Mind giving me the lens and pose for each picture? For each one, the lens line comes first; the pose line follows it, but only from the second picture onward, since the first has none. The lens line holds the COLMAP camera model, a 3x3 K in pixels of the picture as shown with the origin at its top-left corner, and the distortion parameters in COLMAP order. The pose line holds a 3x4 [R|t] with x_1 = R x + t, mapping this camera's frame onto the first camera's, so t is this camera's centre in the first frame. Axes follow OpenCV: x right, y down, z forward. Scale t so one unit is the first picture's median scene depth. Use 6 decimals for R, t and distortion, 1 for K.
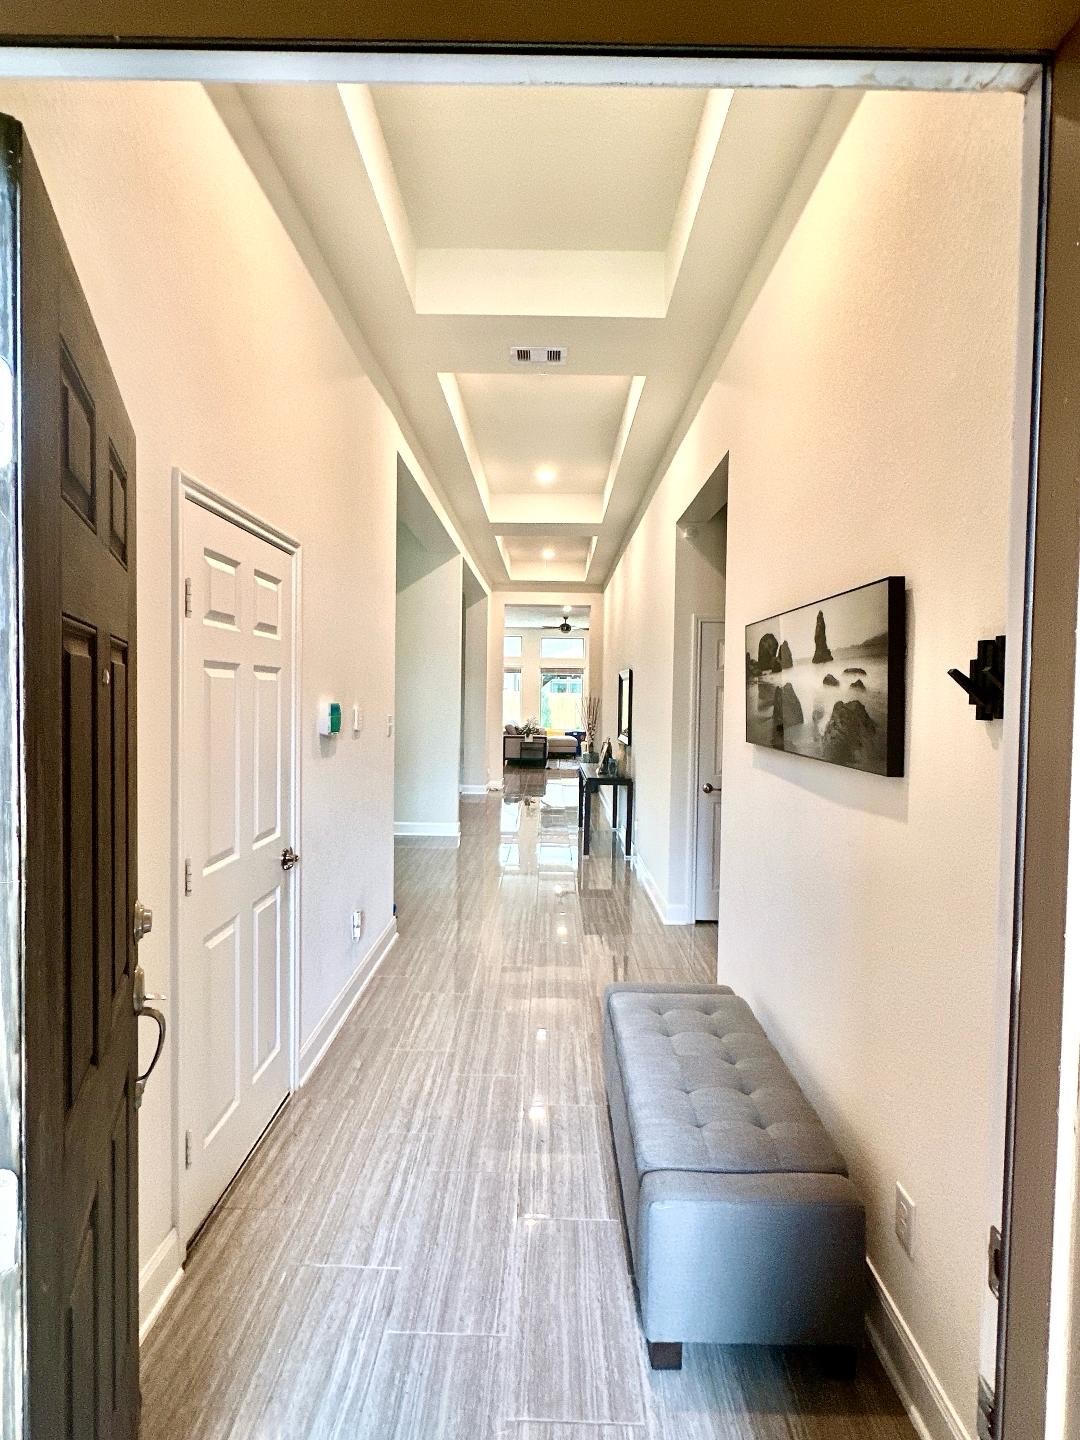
lens RADIAL K [[1034.4, 0, 540.7], [0, 1034.4, 719.0], [0, 0, 1]] dist [0.040005, -0.021734]
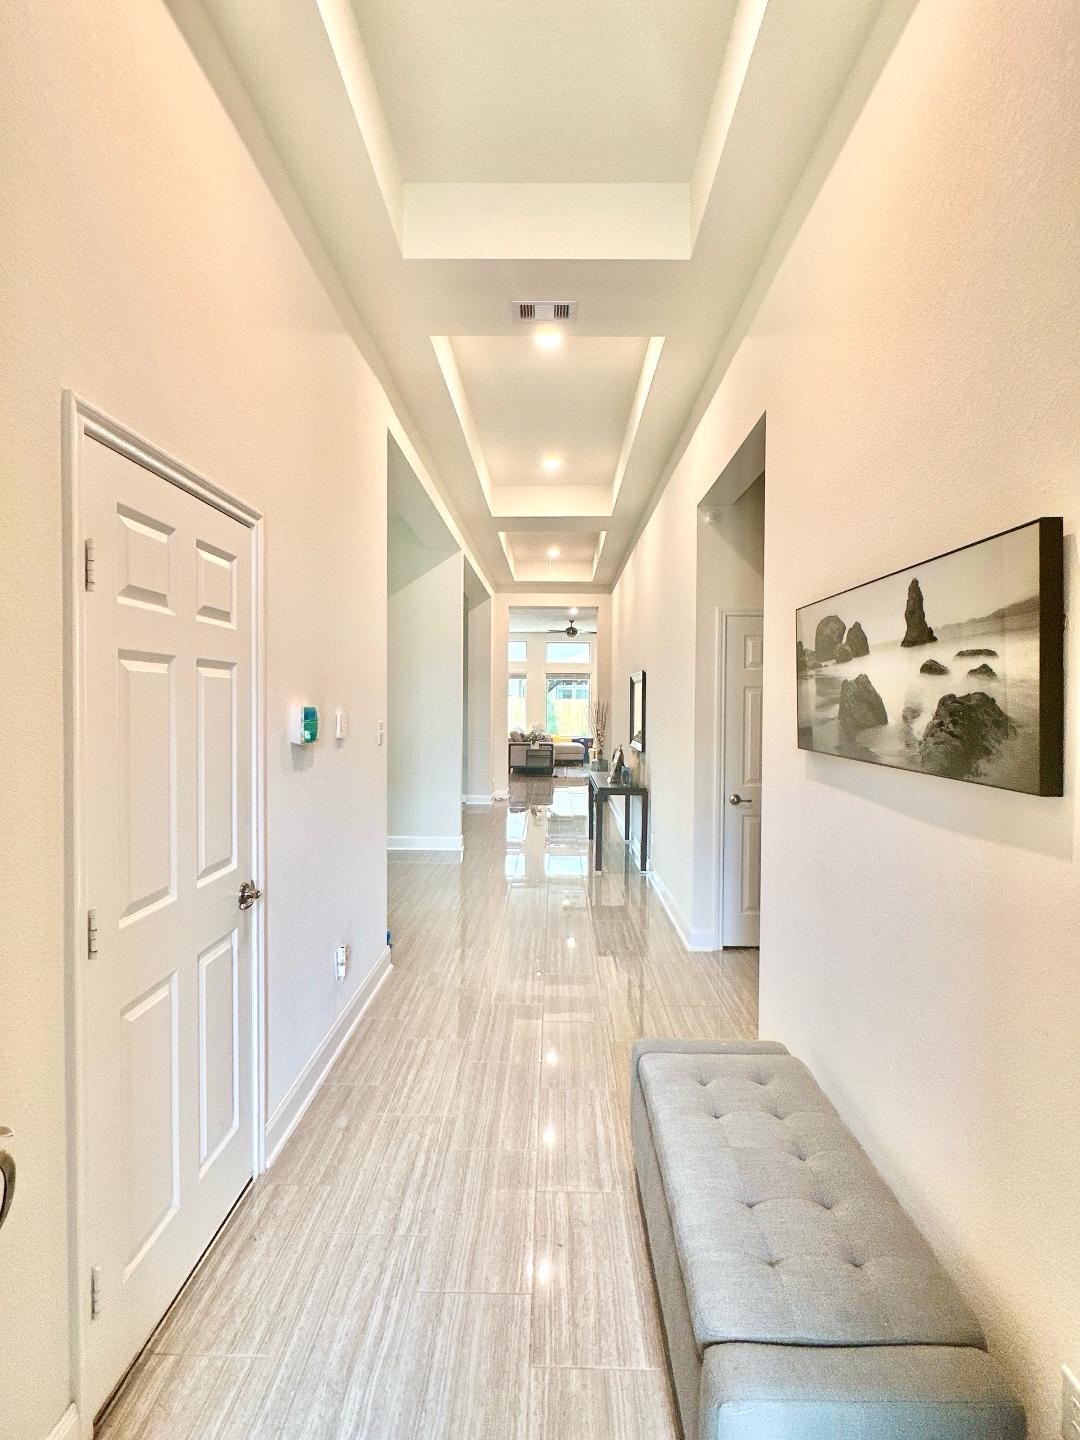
lens RADIAL K [[1034.4, 0, 540.0], [0, 1034.4, 723.3], [0, 0, 1]] dist [0.040005, -0.021734]
pose [[0.999945, -0.008860, -0.005660, -0.004989], [0.008844, 0.999957, -0.002775, 0.002443], [0.005684, 0.002725, 0.999980, 0.166388]]
